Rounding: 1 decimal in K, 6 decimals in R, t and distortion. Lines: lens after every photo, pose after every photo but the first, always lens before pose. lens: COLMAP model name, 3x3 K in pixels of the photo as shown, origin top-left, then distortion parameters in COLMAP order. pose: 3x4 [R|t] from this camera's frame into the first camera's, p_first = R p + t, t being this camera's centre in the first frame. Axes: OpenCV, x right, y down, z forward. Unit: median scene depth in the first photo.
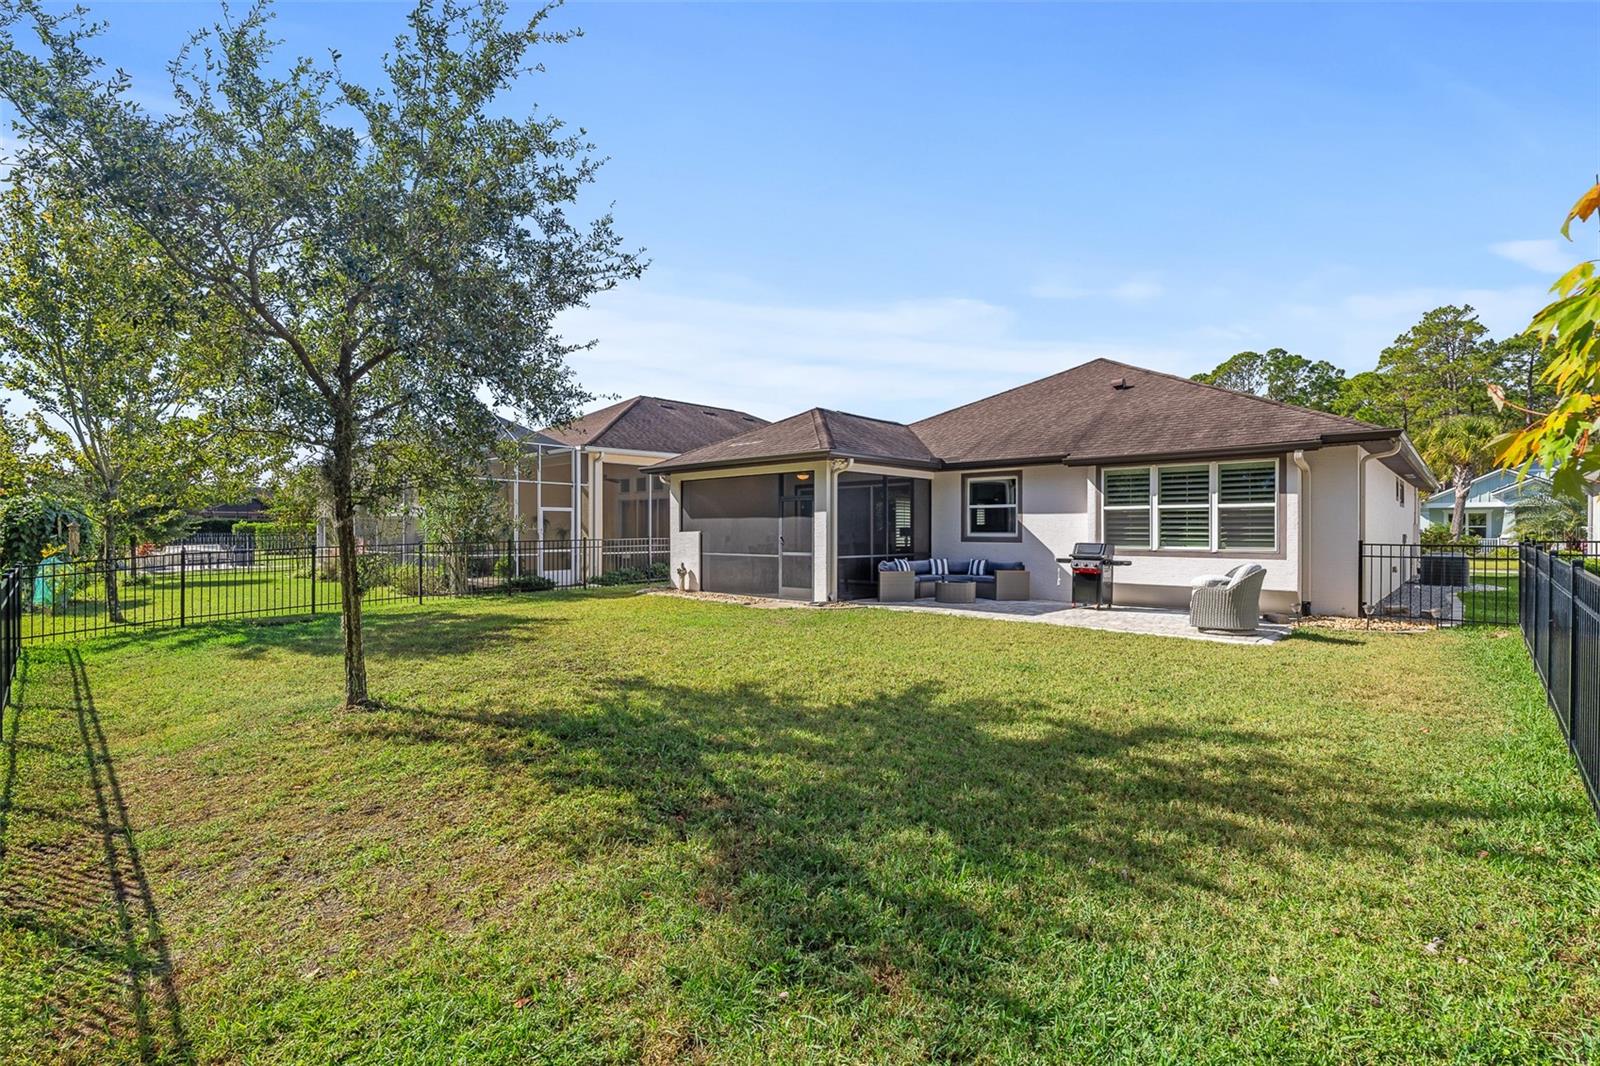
lens RADIAL K [[737.5, 0, 808.7], [0, 737.5, 540.6], [0, 0, 1]] dist [0.000958, 0.000685]
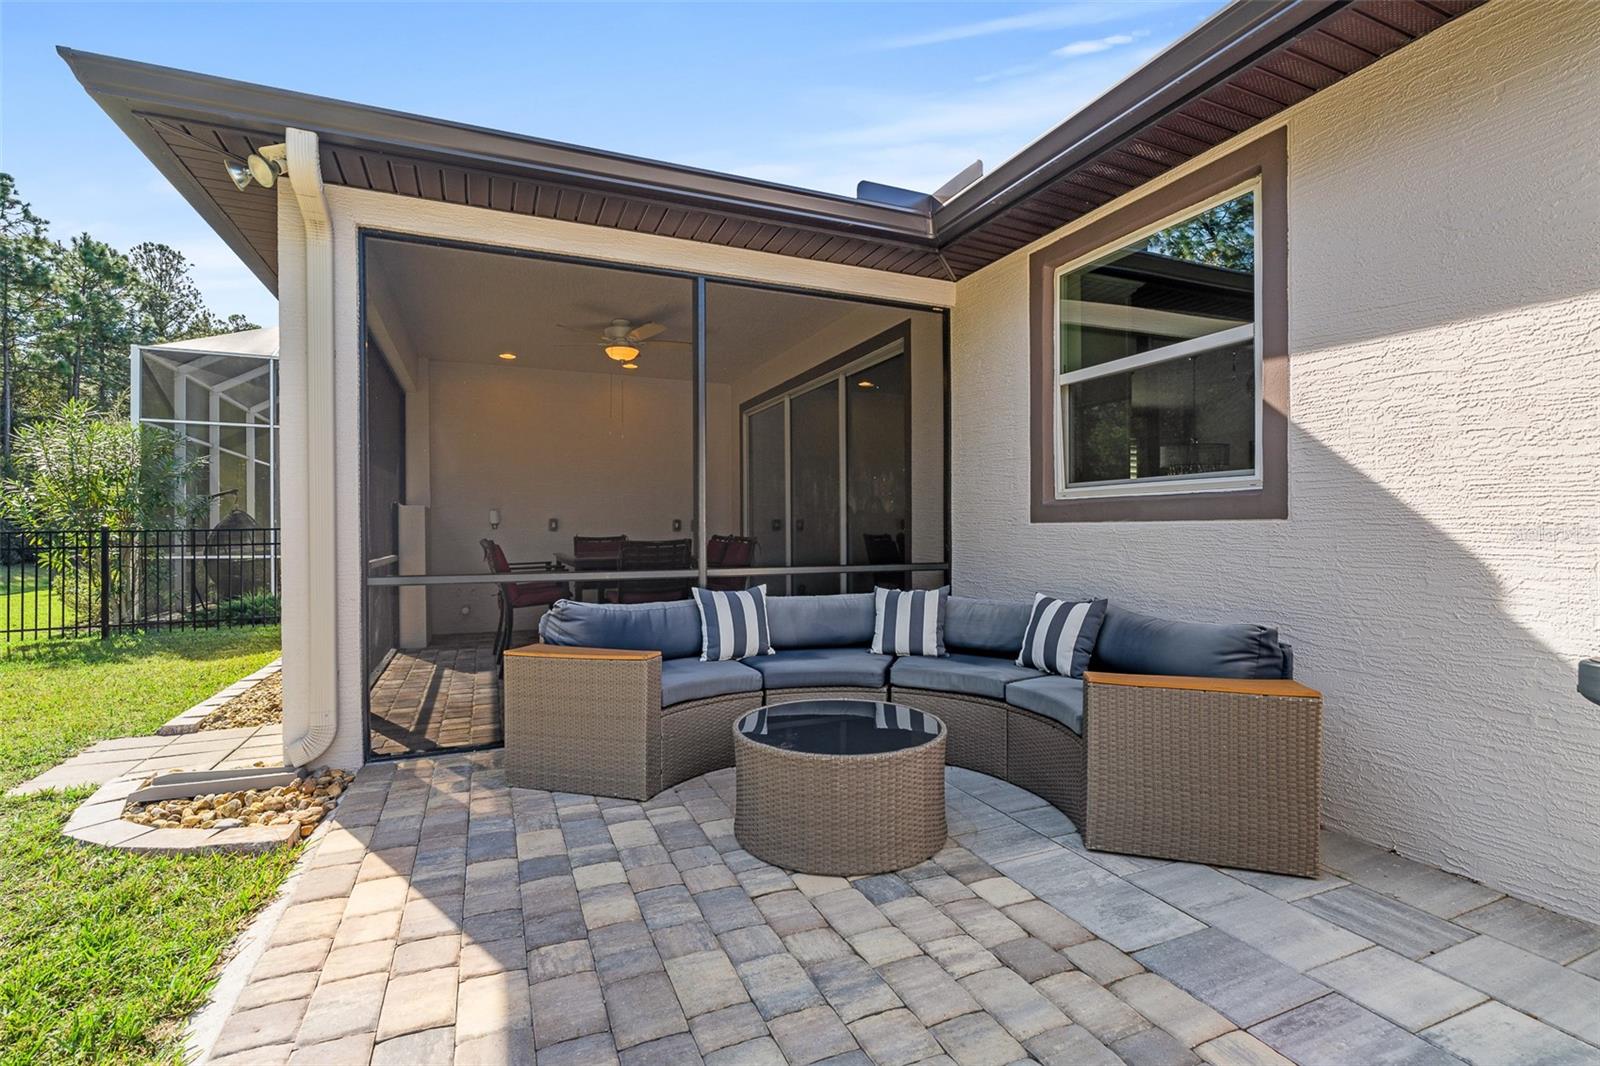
lens RADIAL K [[737.5, 0, 801.1], [0, 737.5, 530.5], [0, 0, 1]] dist [0.000958, 0.000685]
pose [[0.910282, -0.004841, -0.413959, 0.275583], [-0.000458, 0.999919, -0.012700, 0.008784], [0.413987, 0.011750, 0.910207, 0.845064]]
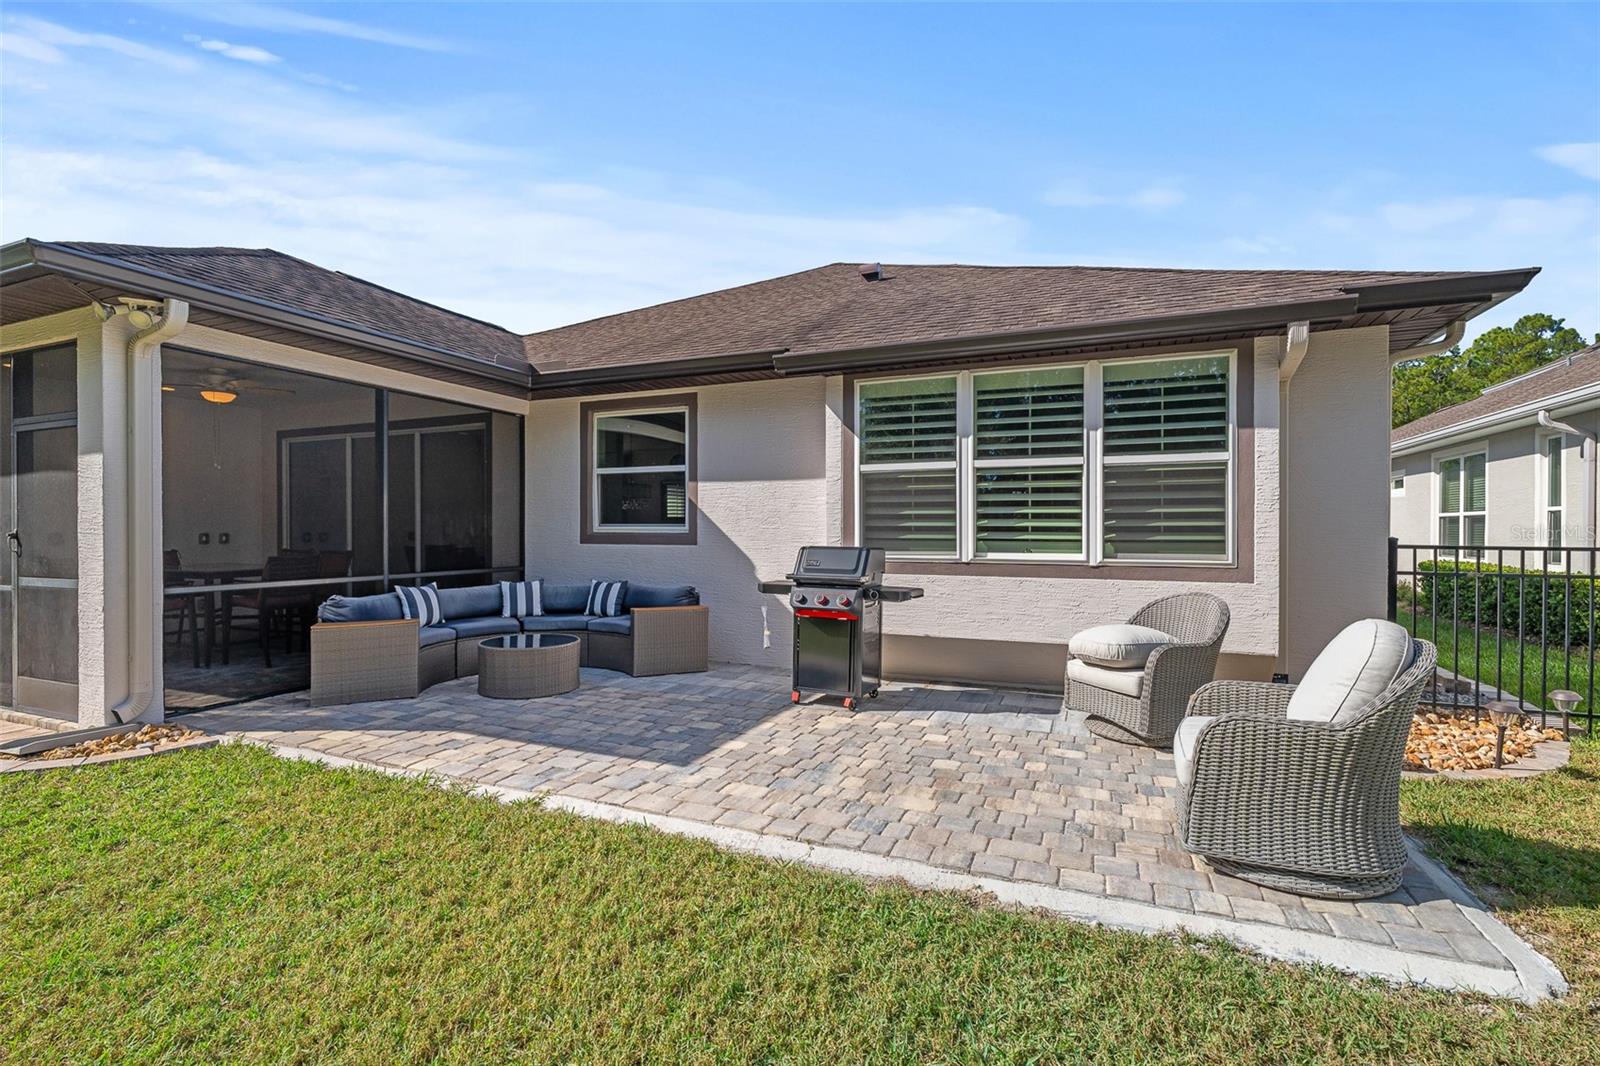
lens RADIAL K [[737.5, 0, 797.6], [0, 737.5, 532.5], [0, 0, 1]] dist [0.000958, 0.000685]
pose [[0.944381, -0.001380, 0.328850, 0.209447], [0.004509, 0.999952, -0.008752, -0.000944], [-0.328822, 0.009748, 0.944341, 0.570163]]
